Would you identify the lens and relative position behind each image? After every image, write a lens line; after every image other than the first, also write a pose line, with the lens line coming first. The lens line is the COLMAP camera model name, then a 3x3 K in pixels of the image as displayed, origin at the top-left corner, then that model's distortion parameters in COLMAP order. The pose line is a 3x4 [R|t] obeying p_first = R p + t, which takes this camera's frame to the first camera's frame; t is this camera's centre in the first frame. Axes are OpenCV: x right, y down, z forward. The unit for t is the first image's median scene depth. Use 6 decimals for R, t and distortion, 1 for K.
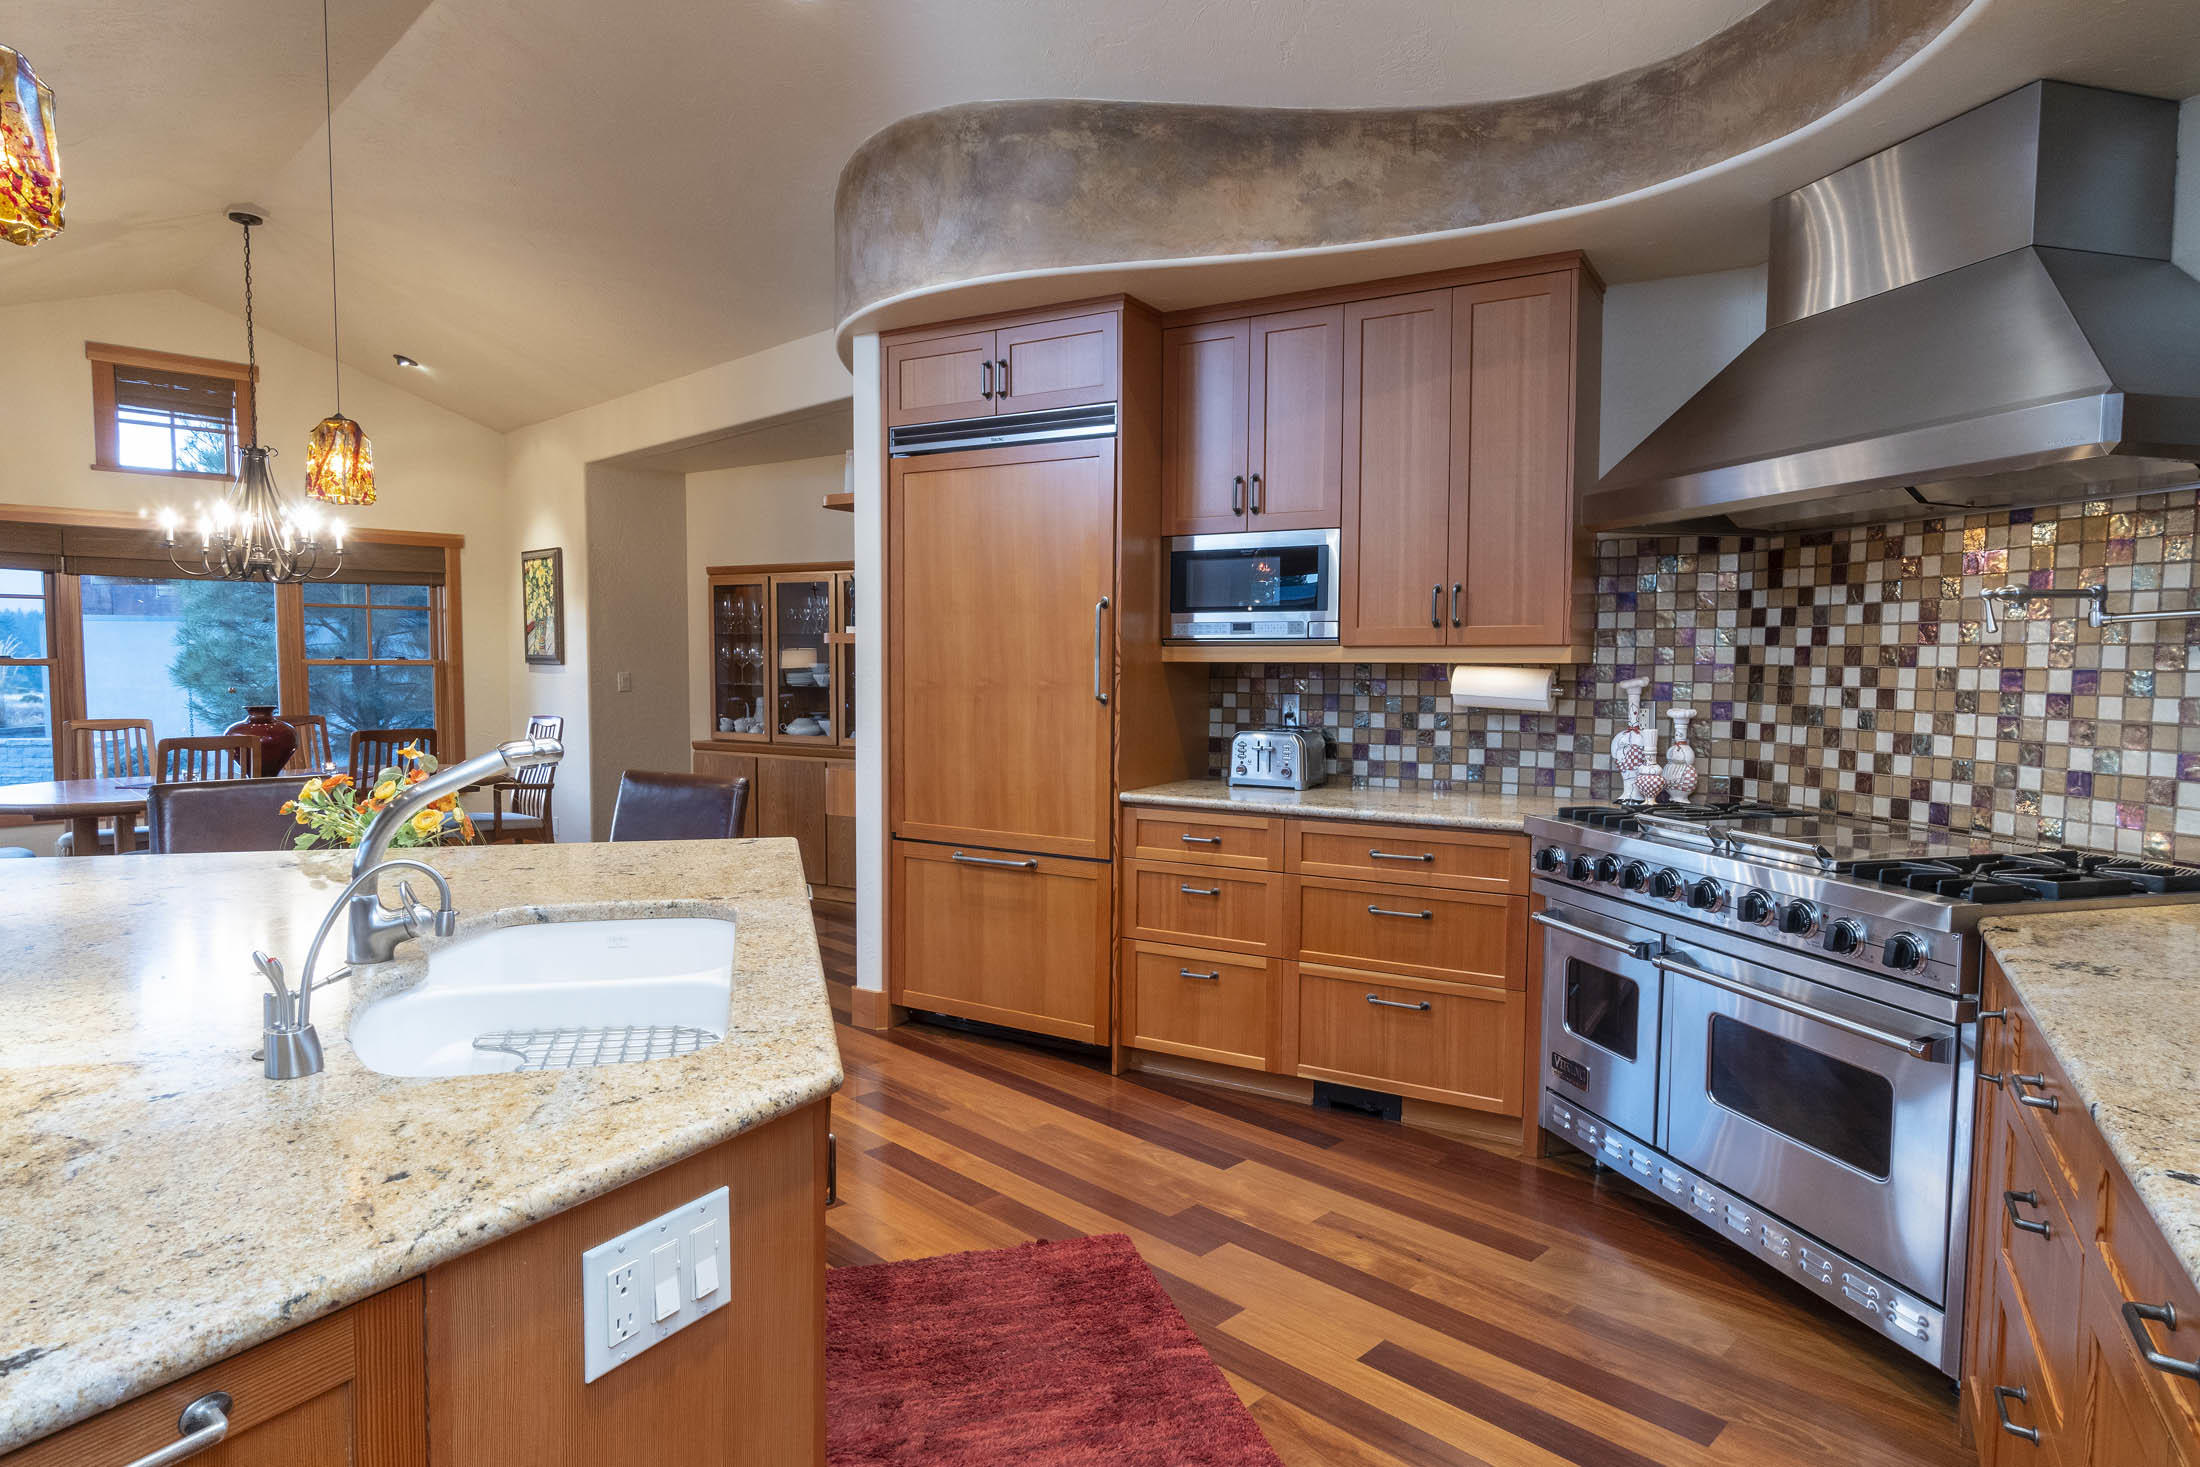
lens RADIAL K [[1256.6, 0, 1107.5], [0, 1256.6, 736.3], [0, 0, 1]] dist [0.002334, -0.000772]
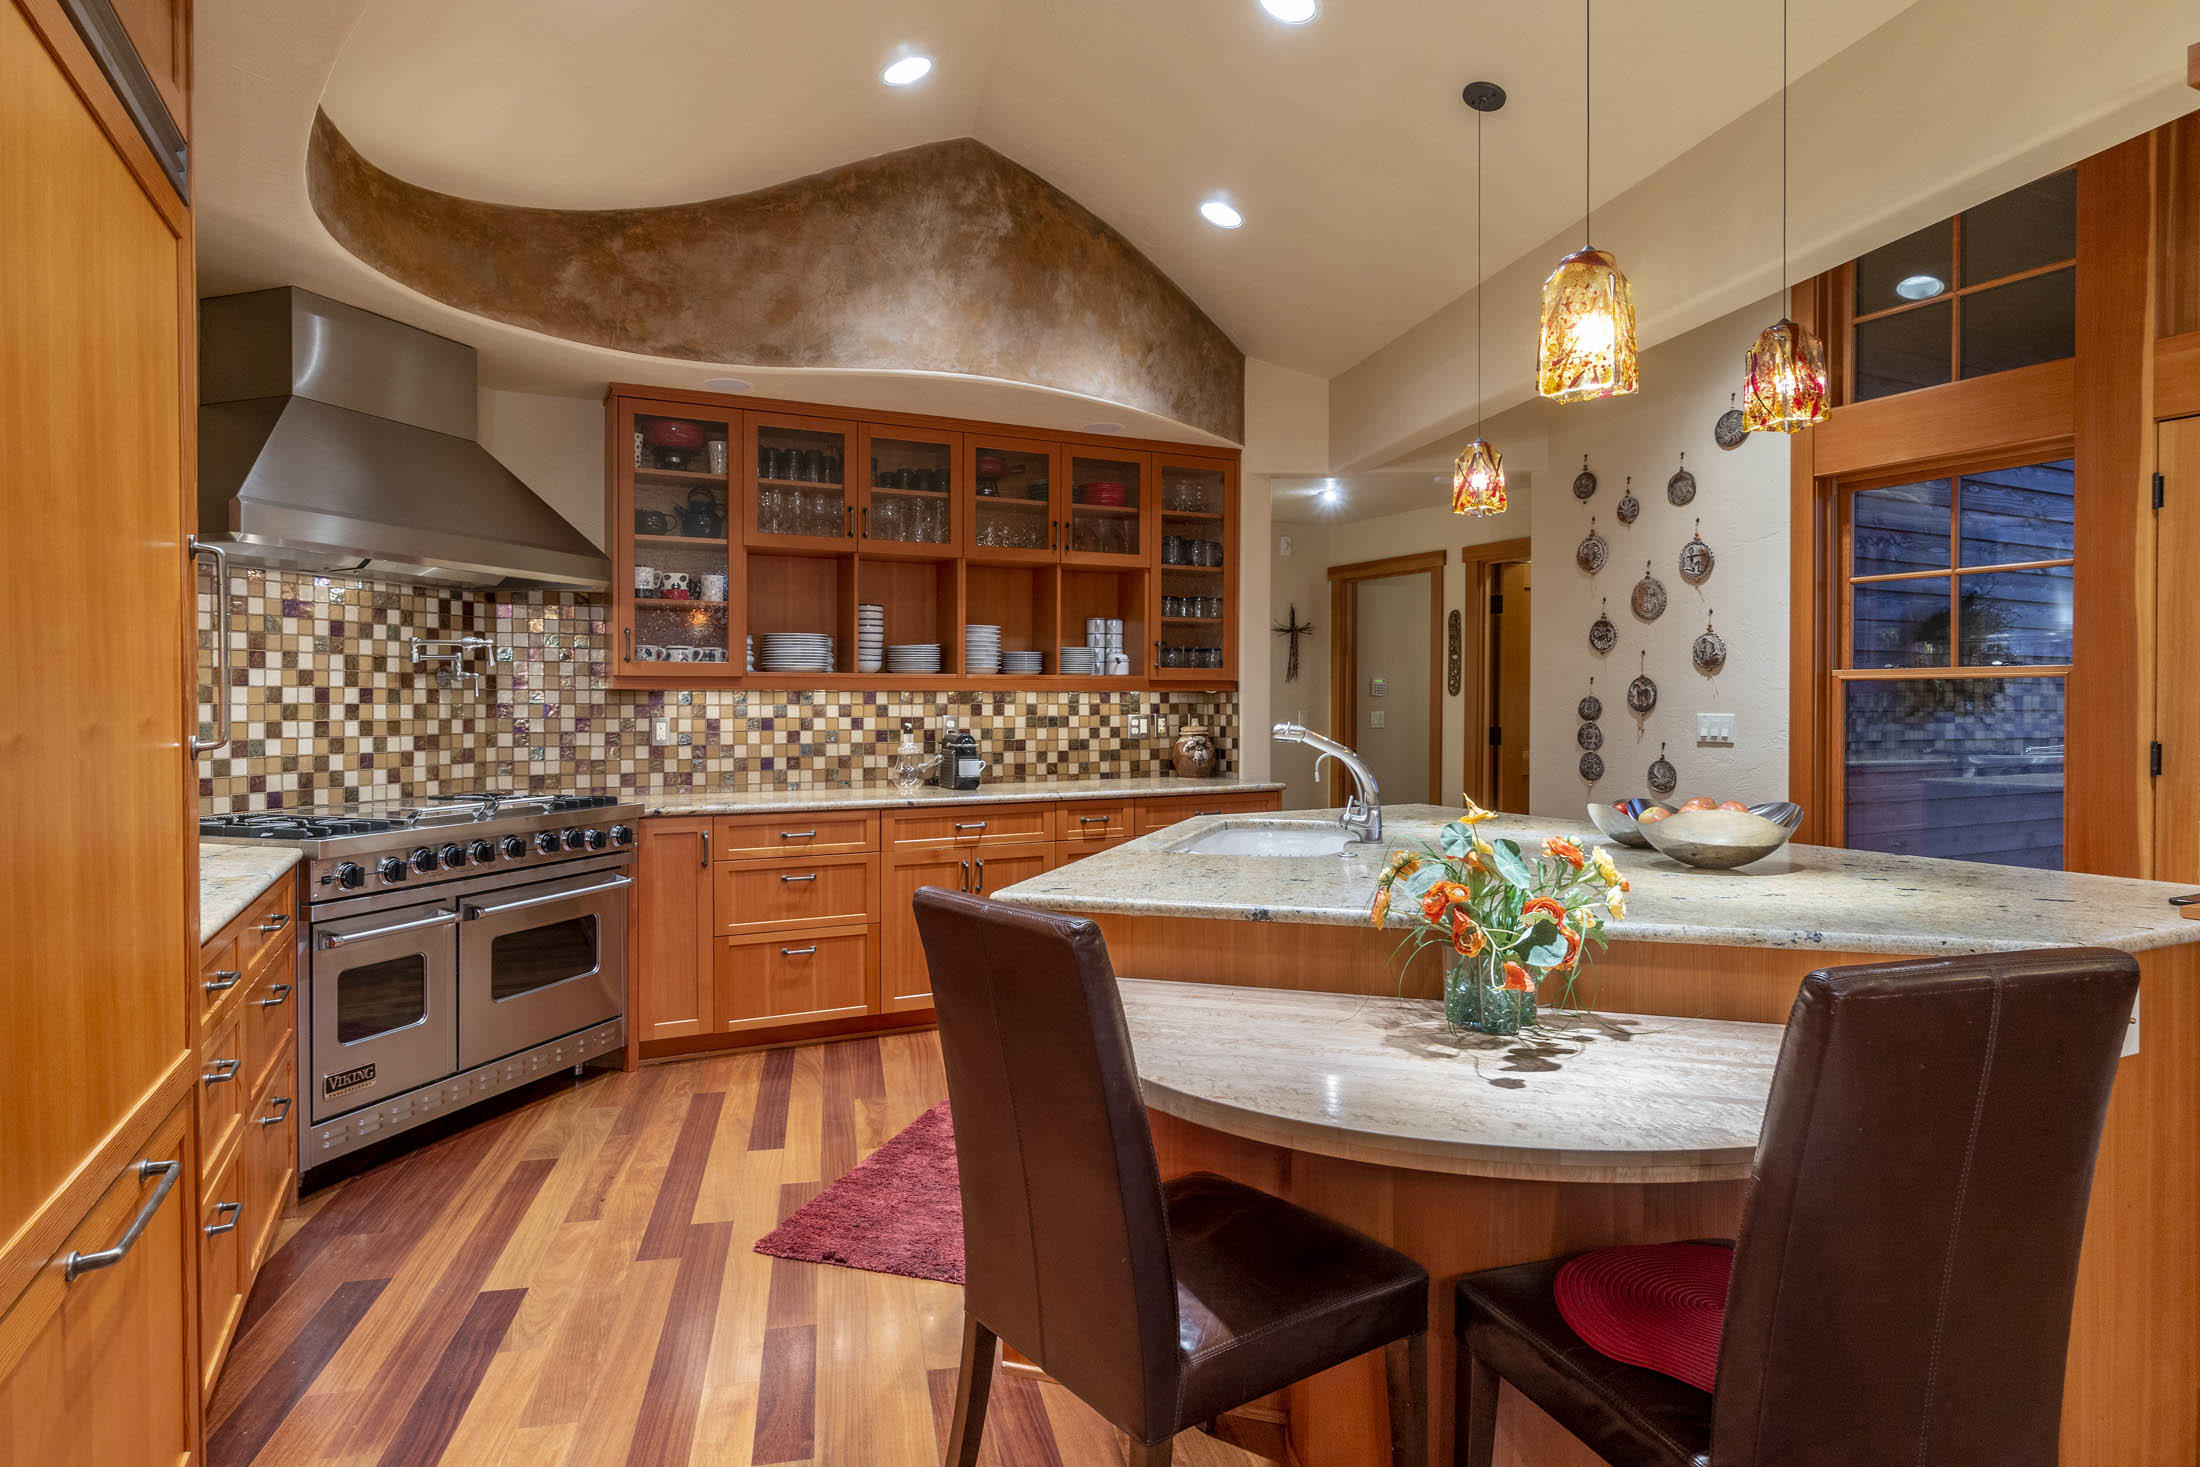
lens RADIAL K [[1256.6, 0, 1102.3], [0, 1256.6, 720.0], [0, 0, 1]] dist [0.002334, -0.000772]
pose [[-0.847710, -0.017551, 0.530169, -0.742887], [0.022697, 0.997337, 0.069308, -0.090728], [-0.529974, 0.070786, -0.845055, 1.647314]]
